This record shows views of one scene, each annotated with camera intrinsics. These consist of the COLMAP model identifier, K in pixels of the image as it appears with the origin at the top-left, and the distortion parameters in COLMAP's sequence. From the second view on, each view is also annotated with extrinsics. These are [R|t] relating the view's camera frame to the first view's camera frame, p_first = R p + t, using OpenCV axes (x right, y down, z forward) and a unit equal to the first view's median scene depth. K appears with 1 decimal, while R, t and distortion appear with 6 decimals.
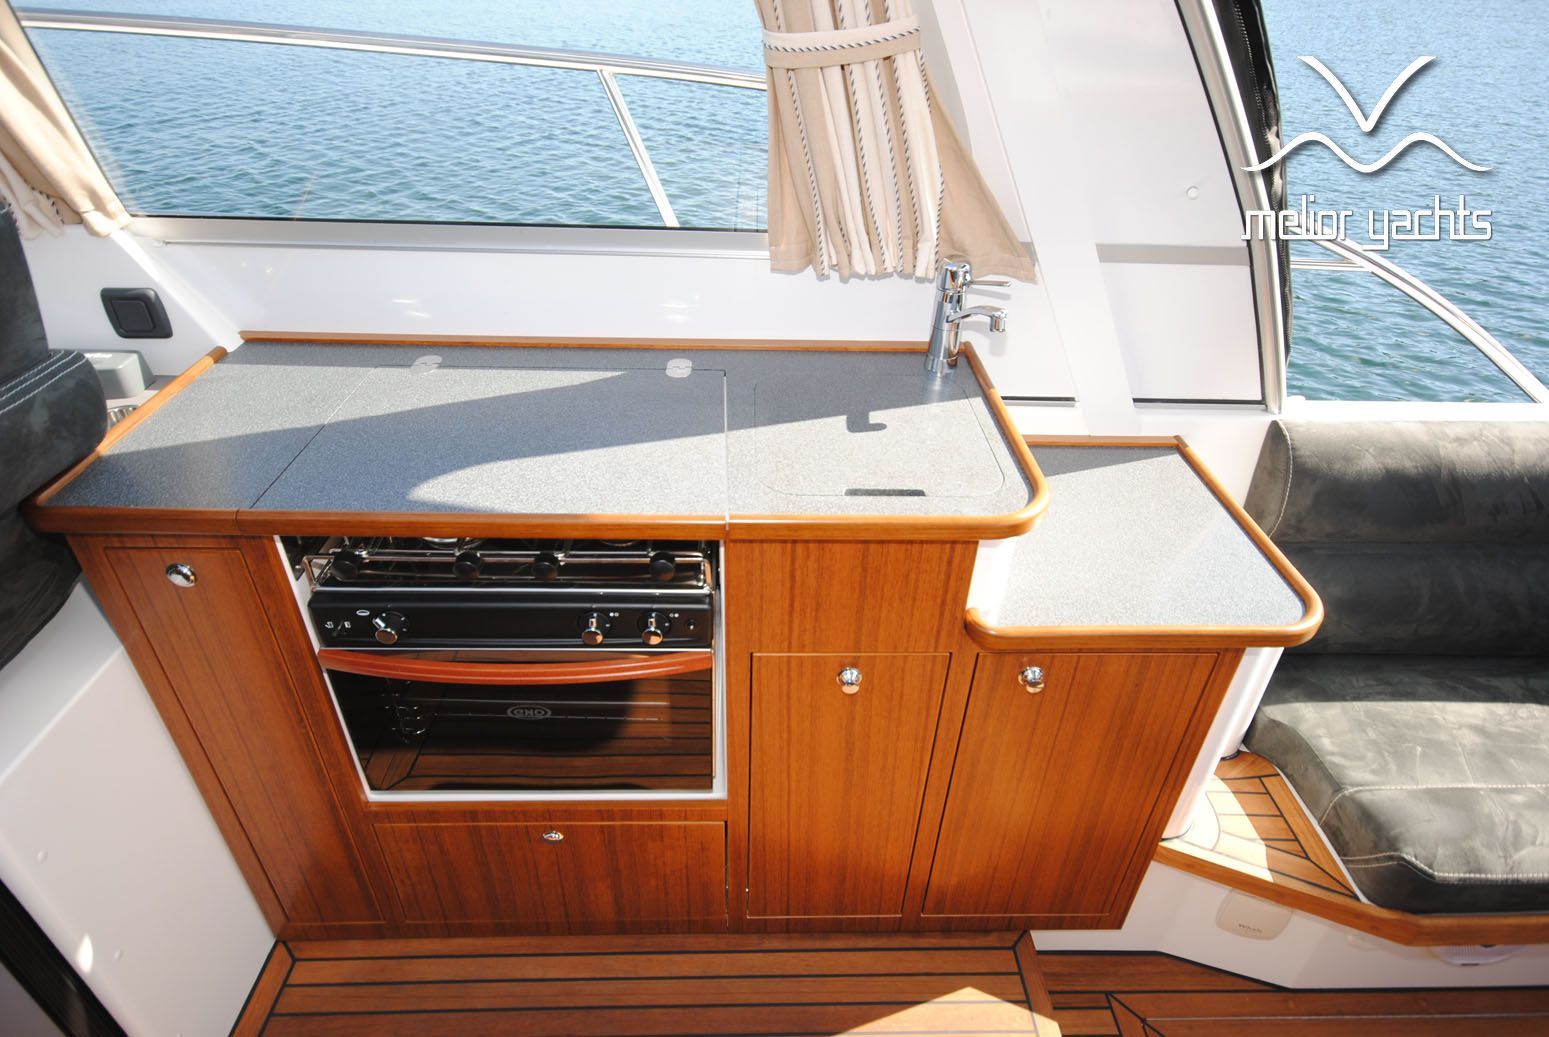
lens RADIAL K [[840.5, 0, 774.5], [0, 840.5, 518.5], [0, 0, 1]] dist [-0.001012, 0.000838]
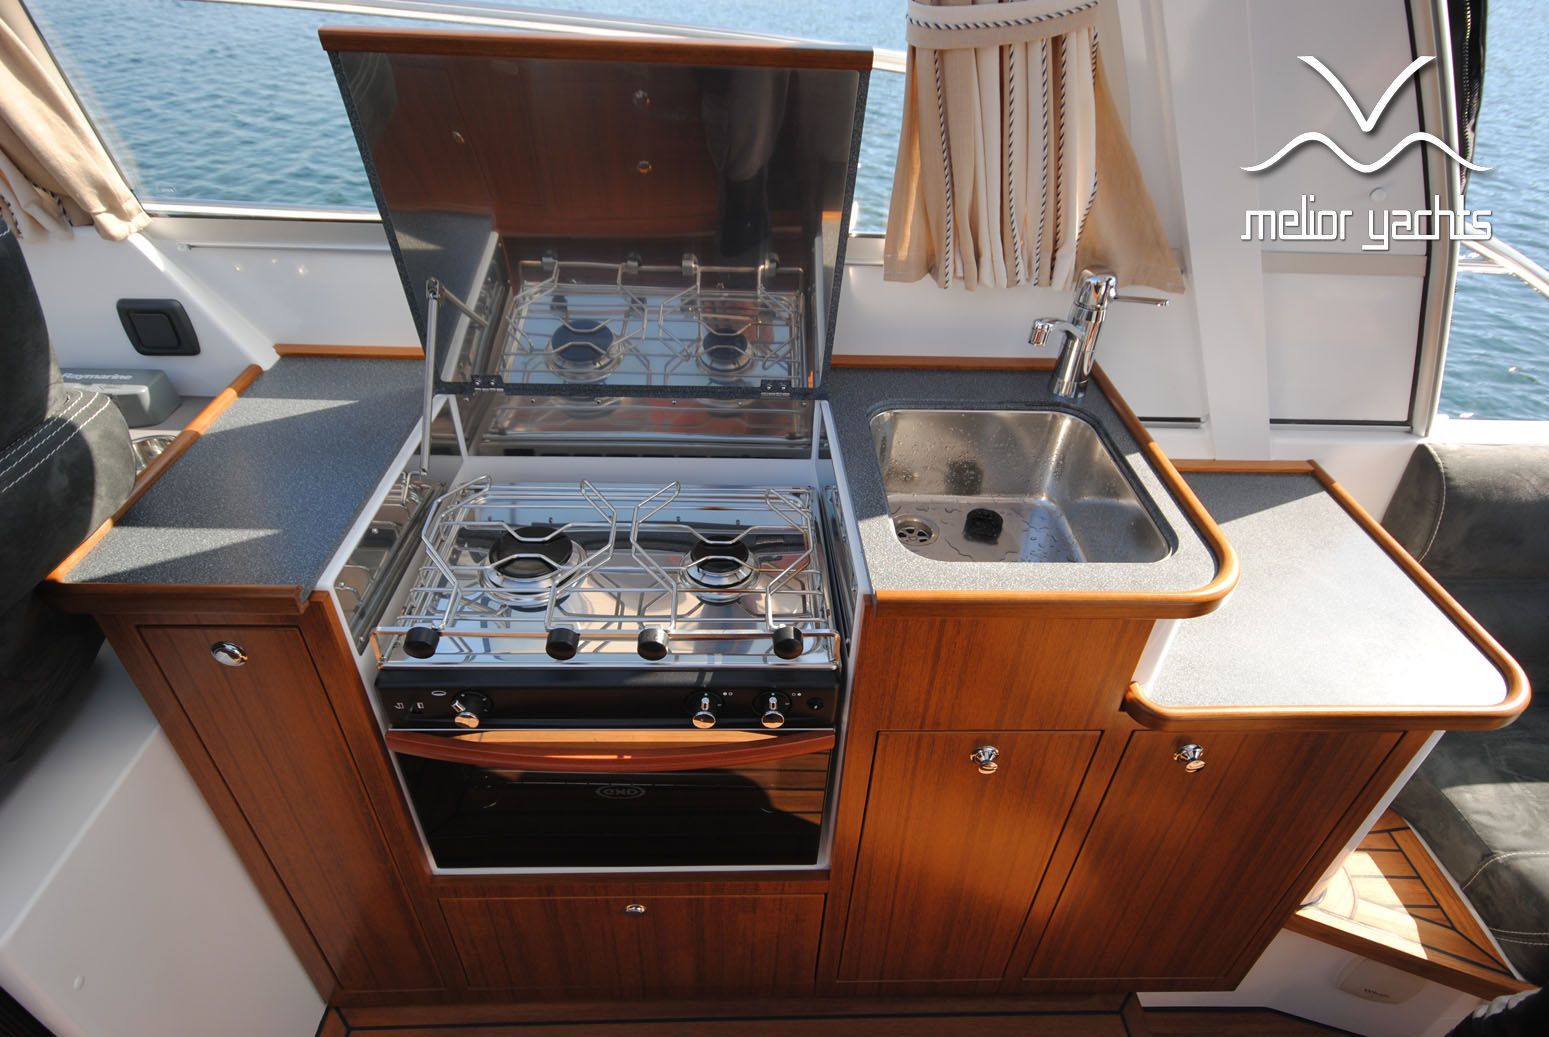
lens RADIAL K [[828.4, 0, 774.5], [0, 828.4, 518.5], [0, 0, 1]] dist [0.000713, -0.001032]
pose [[0.999981, 0.003553, 0.005021, -0.117040], [-0.003783, 0.998910, 0.046519, -0.084715], [-0.004850, -0.046537, 0.998905, 0.121655]]
